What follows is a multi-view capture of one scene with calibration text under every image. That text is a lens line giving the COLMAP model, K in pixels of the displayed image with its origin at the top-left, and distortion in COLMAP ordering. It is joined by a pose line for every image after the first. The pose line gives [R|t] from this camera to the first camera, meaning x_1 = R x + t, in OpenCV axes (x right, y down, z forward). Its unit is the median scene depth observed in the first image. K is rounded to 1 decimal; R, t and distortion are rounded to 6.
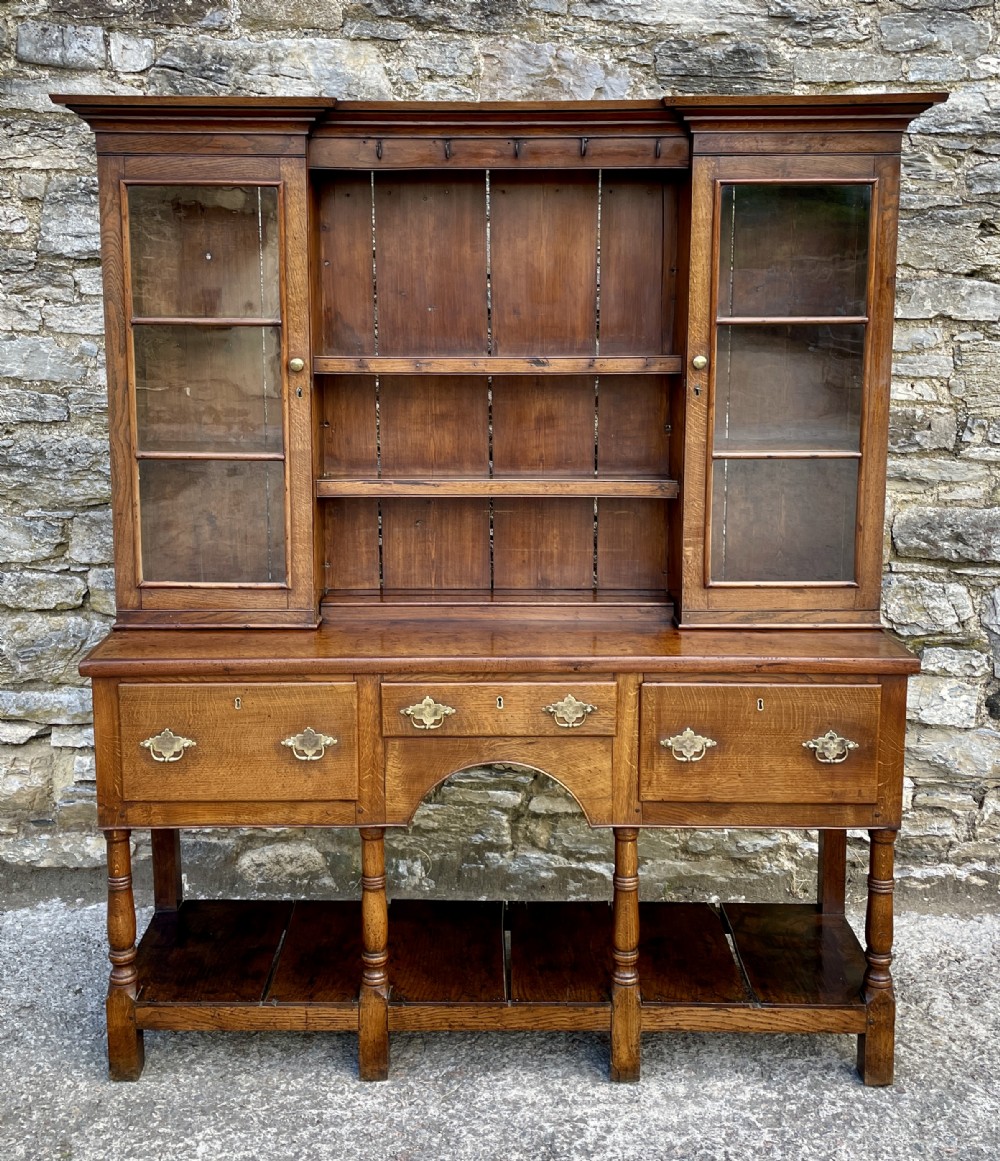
lens RADIAL K [[1285.9, 0, 485.6], [0, 1285.9, 489.3], [0, 0, 1]] dist [0.083763, -0.112202]
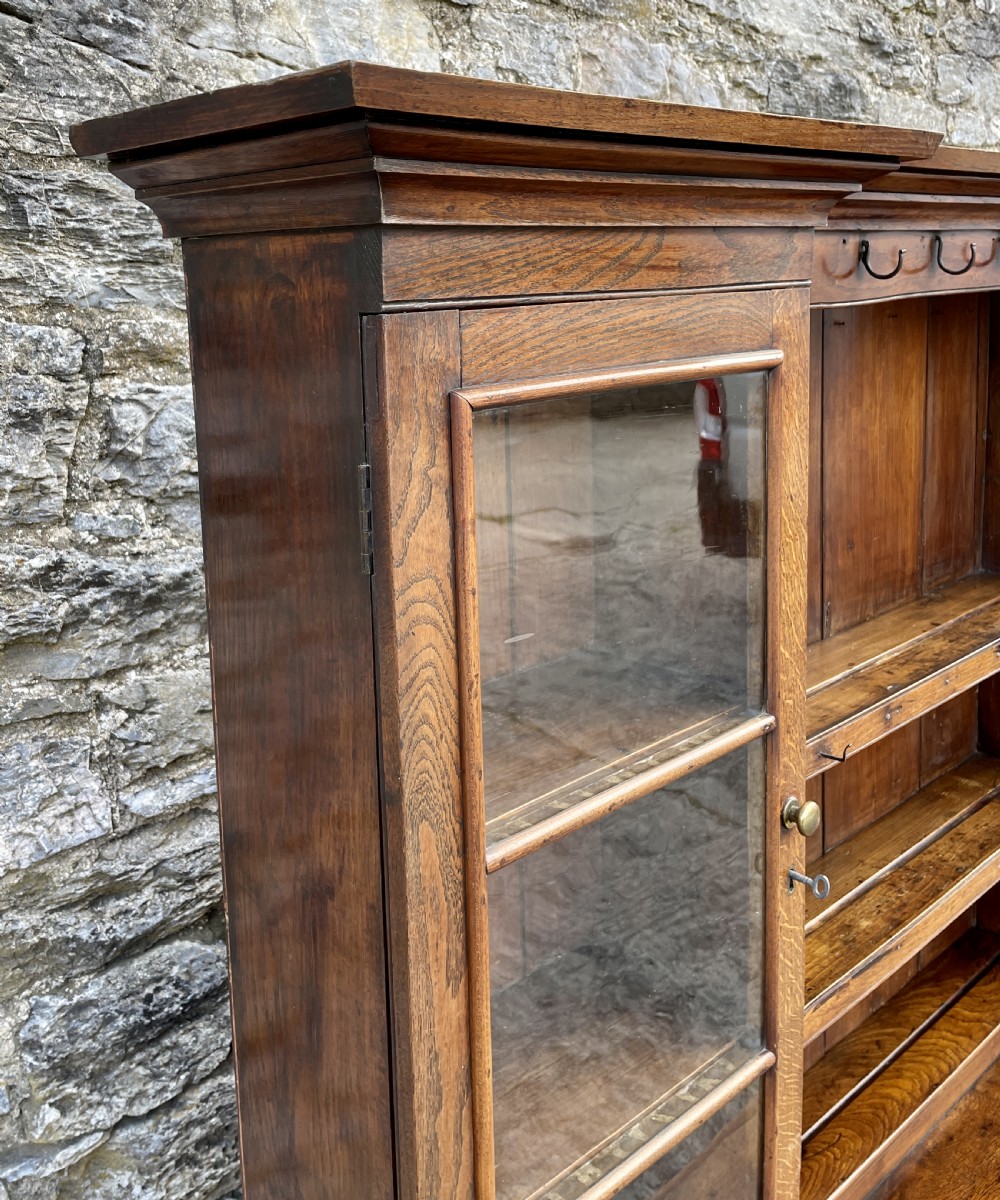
lens RADIAL K [[1142.0, 0, 446.2], [0, 1142.0, 459.3], [0, 0, 1]] dist [0.037359, -0.026705]
pose [[0.744120, -0.132951, 0.654683, -0.392477], [0.141082, 0.989168, 0.040521, -0.208357], [-0.652979, 0.062211, 0.754817, 0.729060]]
